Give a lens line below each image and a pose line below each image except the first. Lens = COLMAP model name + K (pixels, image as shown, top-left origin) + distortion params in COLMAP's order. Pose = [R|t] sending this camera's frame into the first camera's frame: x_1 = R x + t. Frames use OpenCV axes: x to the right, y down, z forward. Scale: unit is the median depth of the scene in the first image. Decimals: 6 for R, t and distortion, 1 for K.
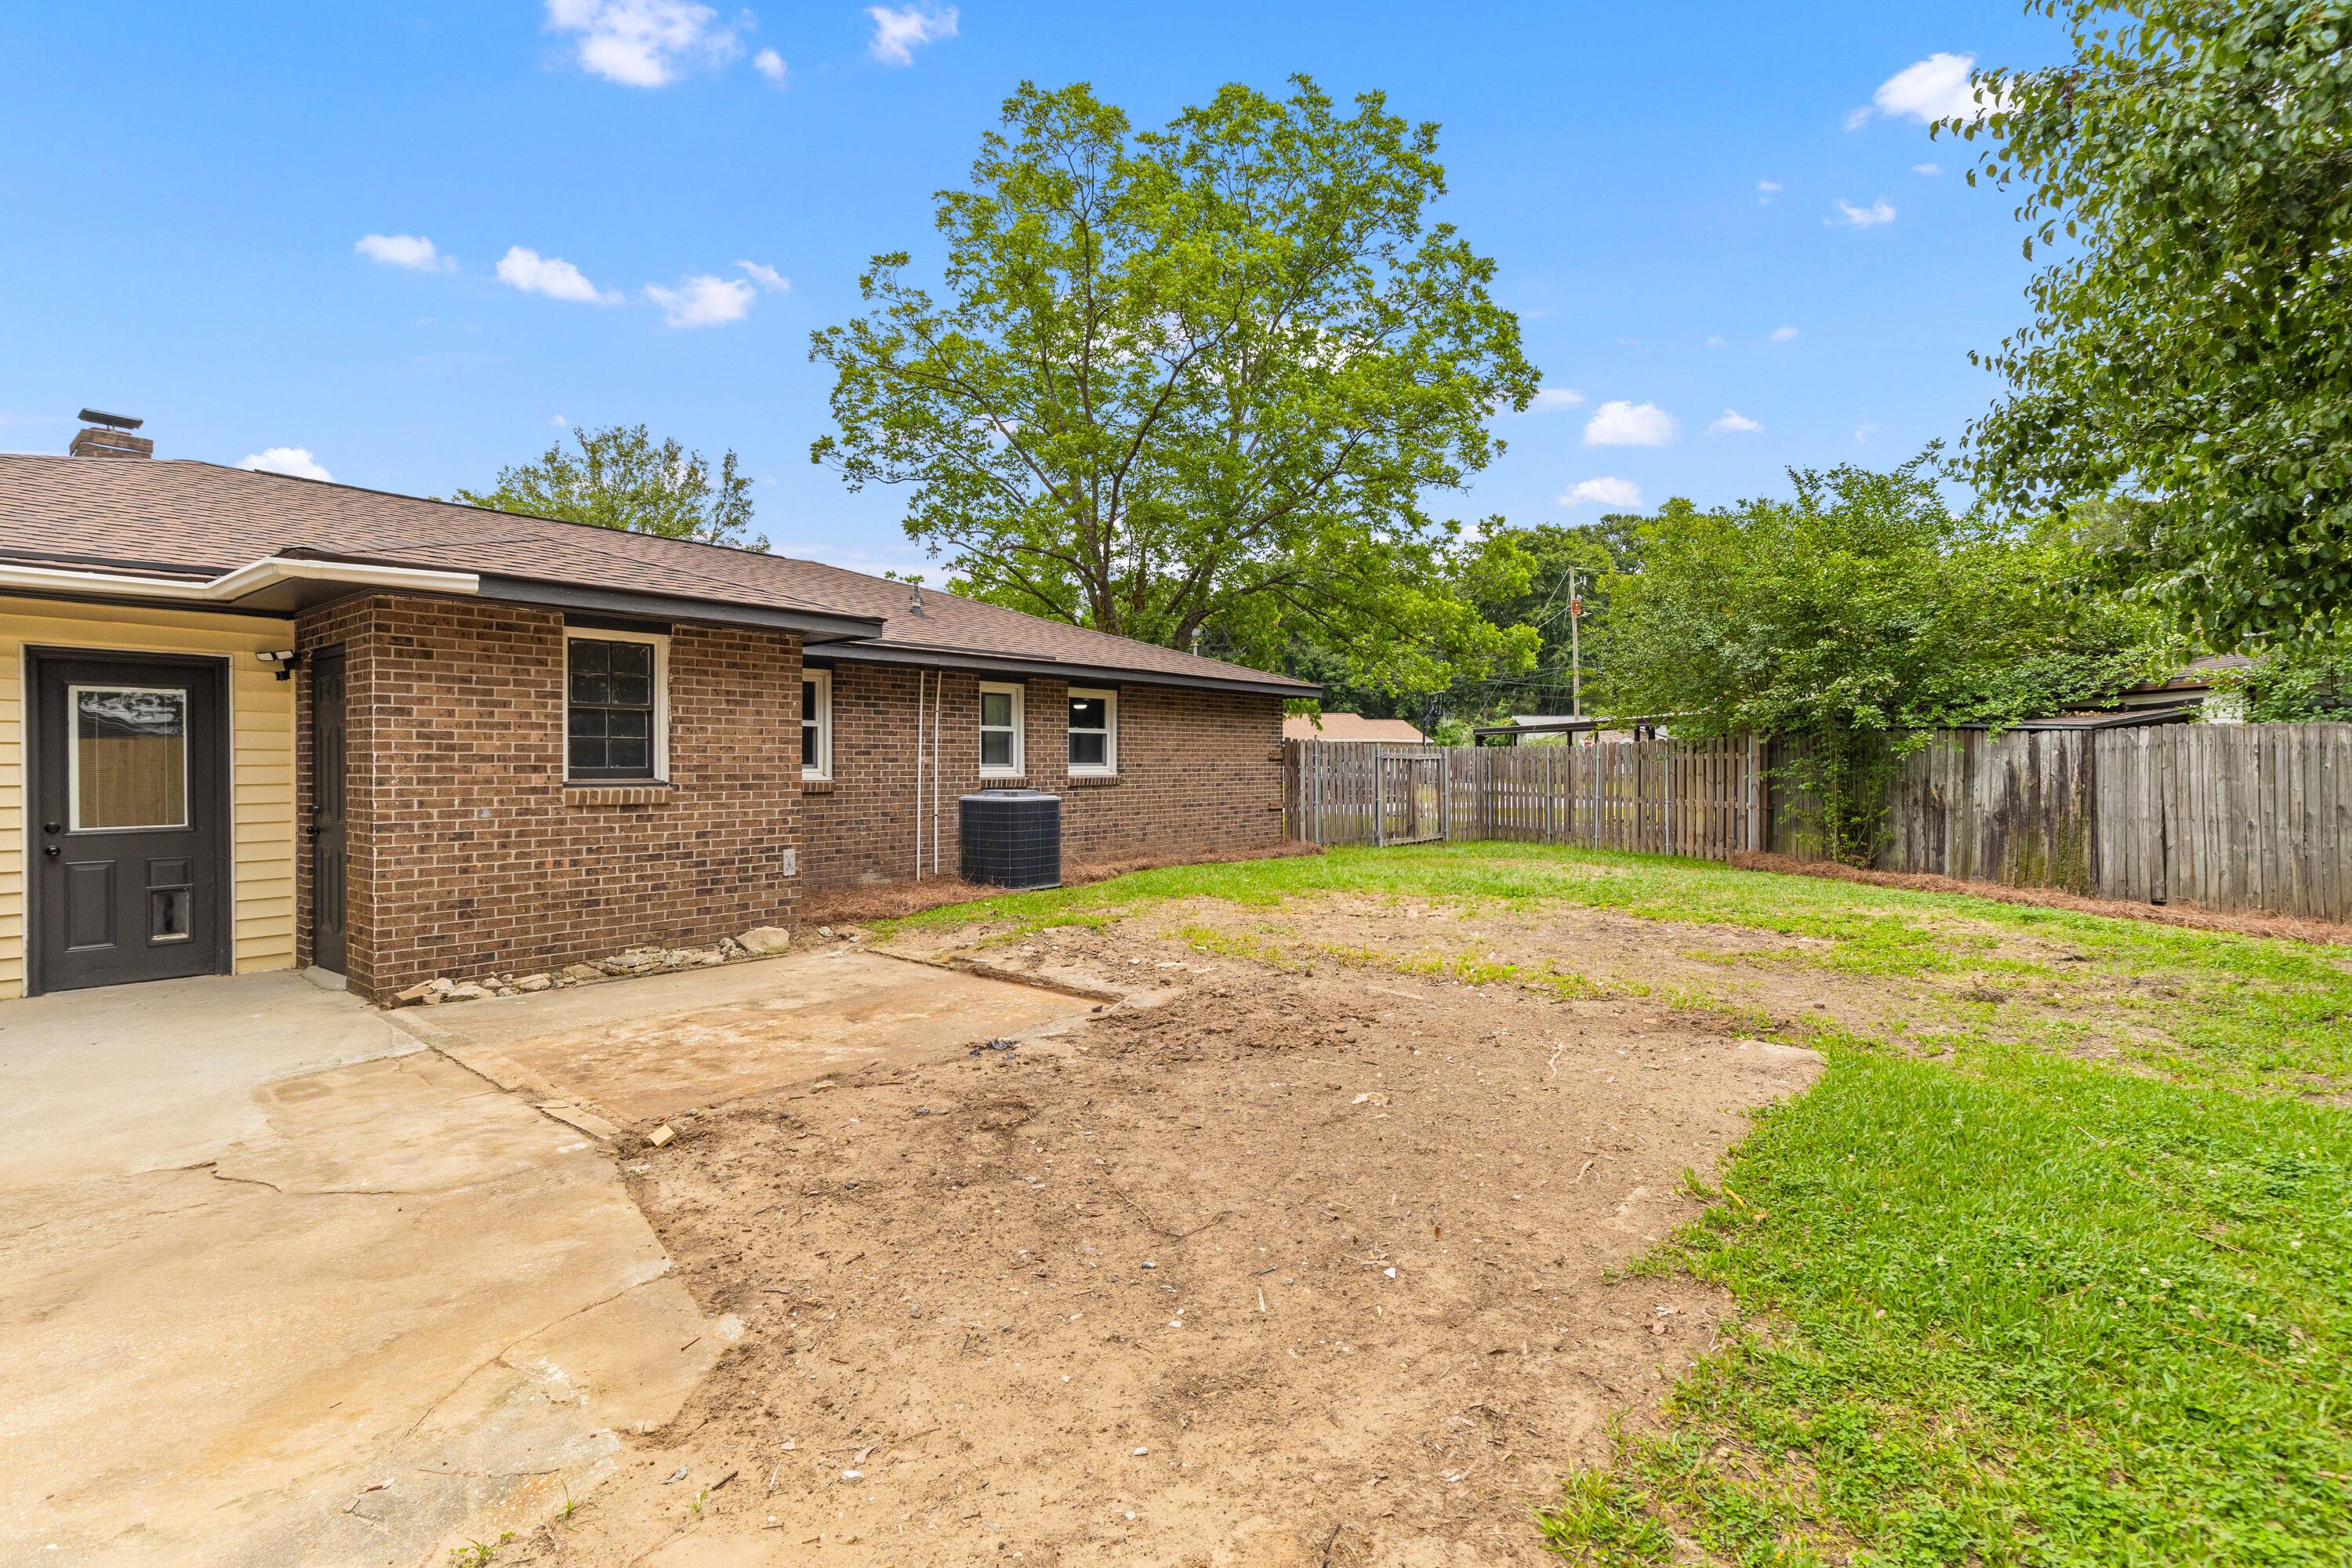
lens RADIAL K [[1072.3, 0, 1191.7], [0, 1072.3, 776.7], [0, 0, 1]] dist [-0.002763, -0.000228]
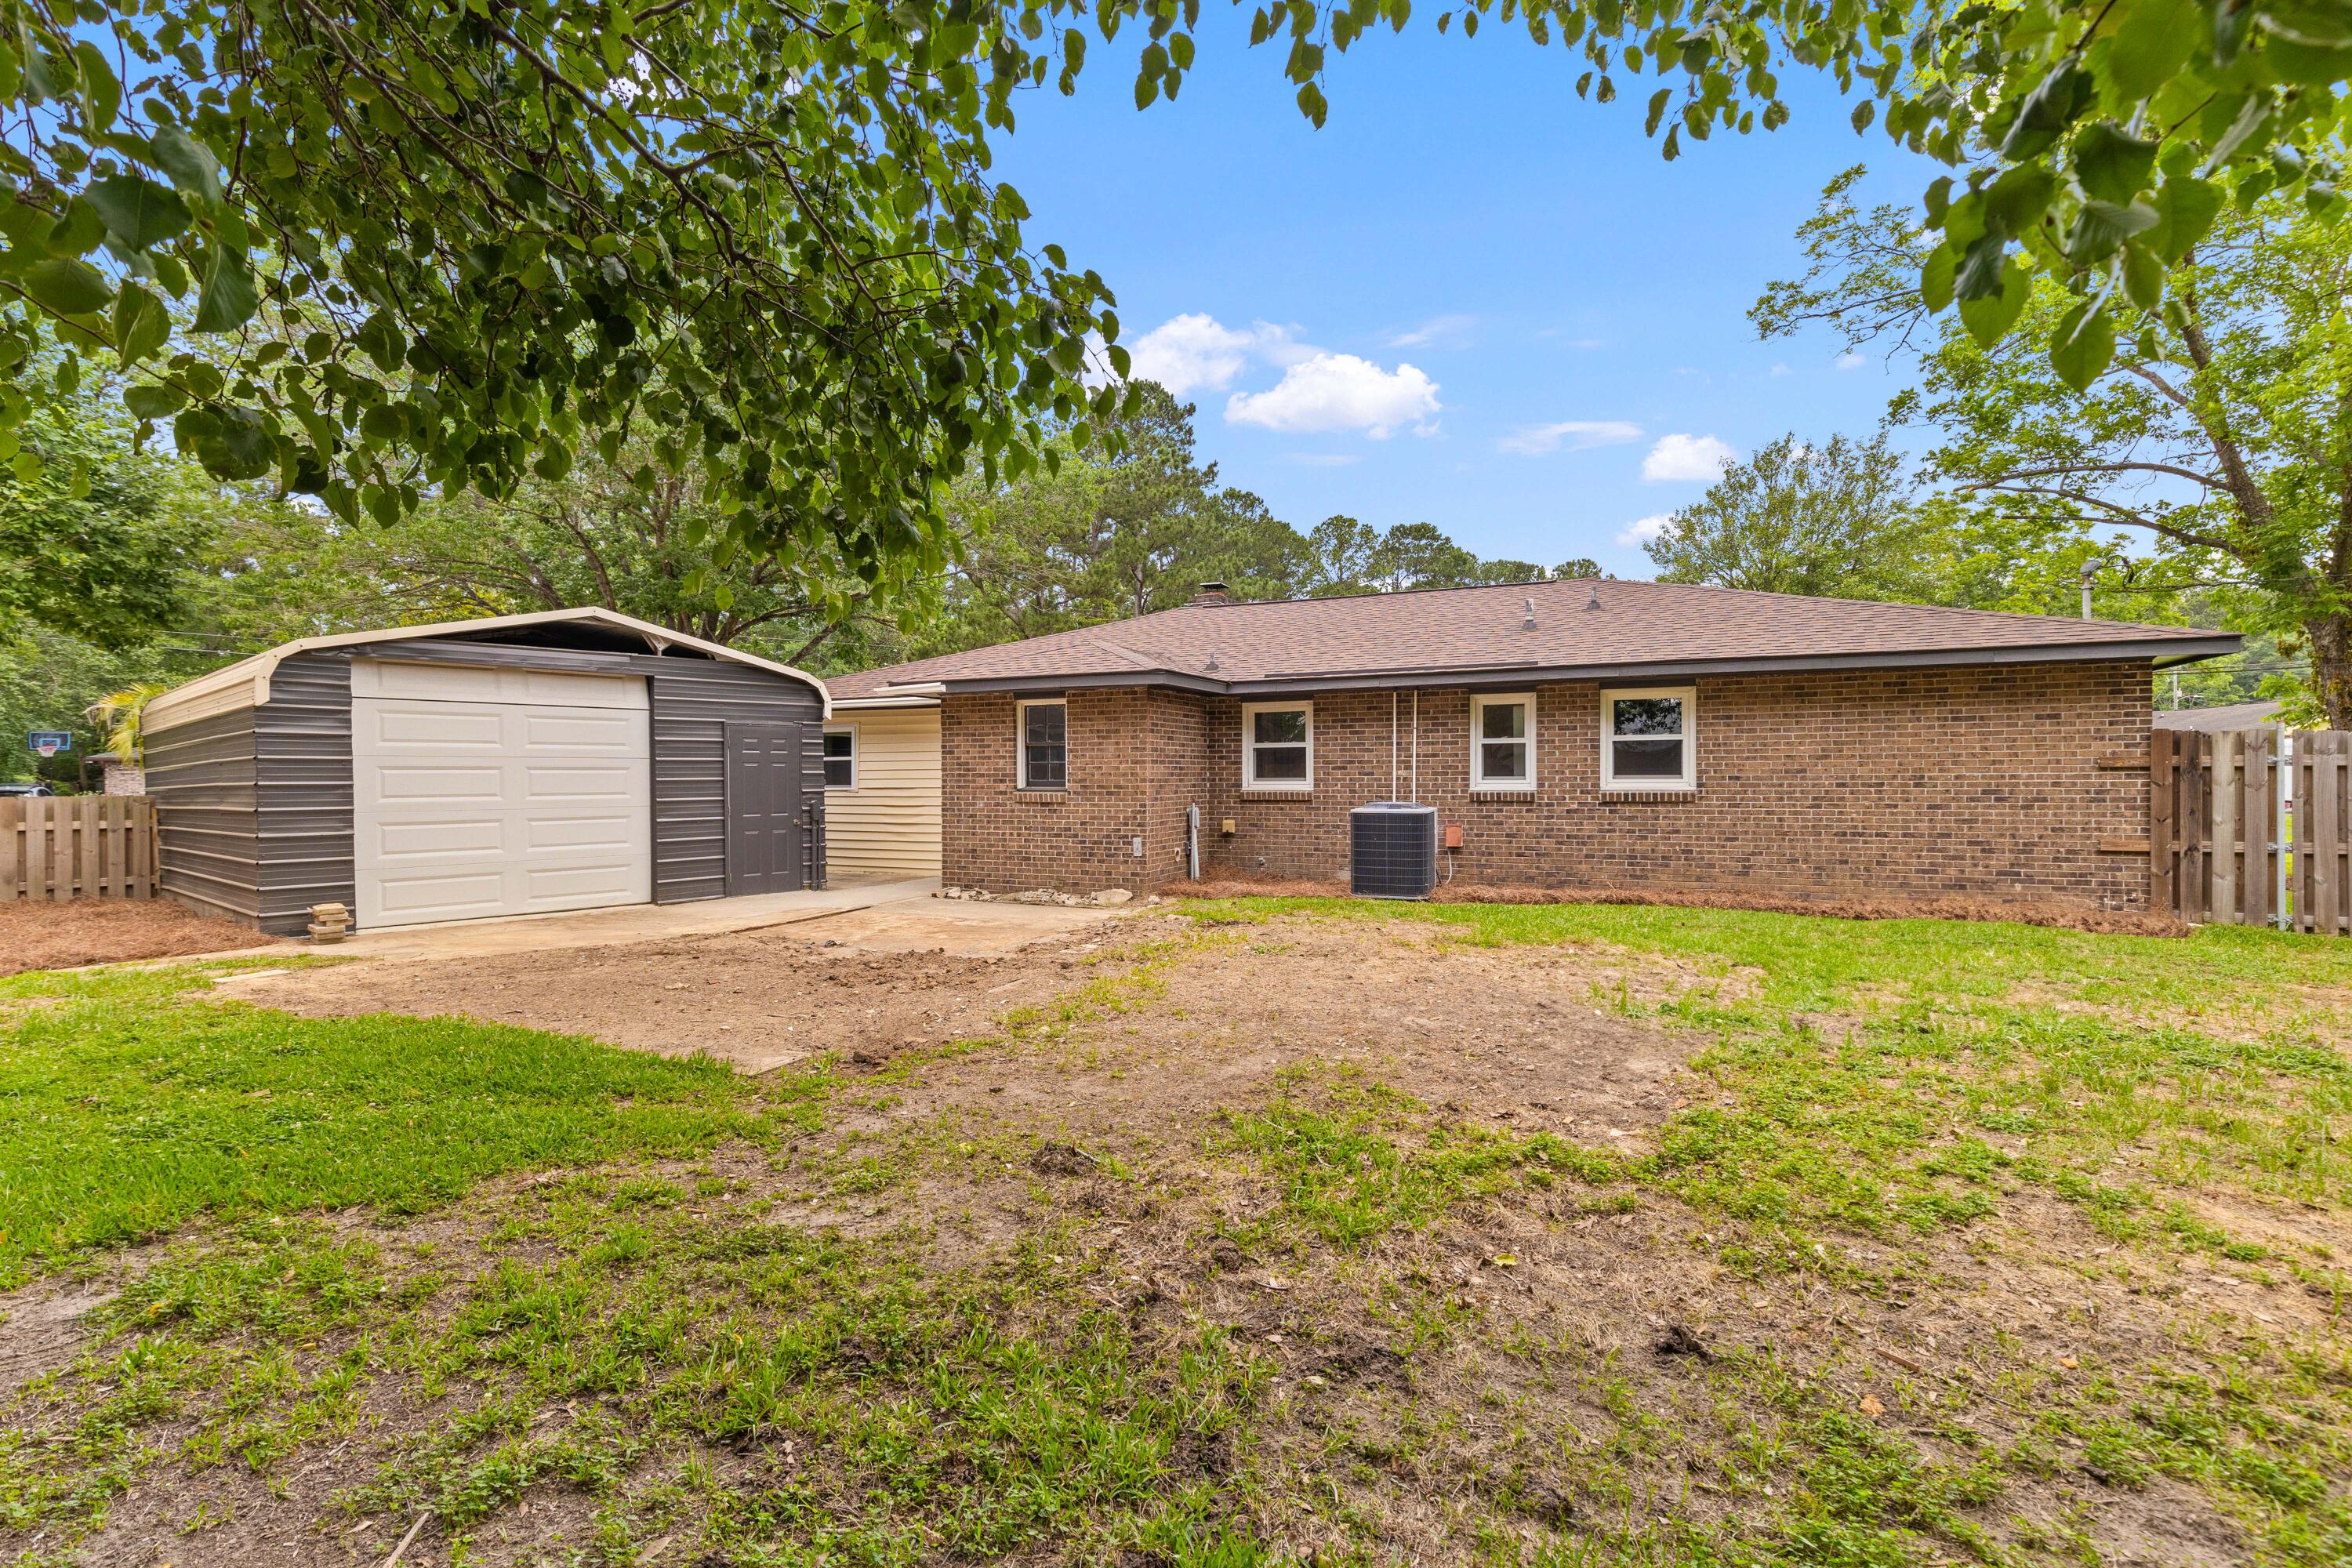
lens RADIAL K [[1072.3, 0, 1191.7], [0, 1072.3, 776.7], [0, 0, 1]] dist [-0.002763, -0.000228]
pose [[0.251324, -0.004366, -0.967893, 0.748113], [-0.009228, 0.999934, -0.006907, -0.003012], [0.967859, 0.010668, 0.251267, 0.521386]]
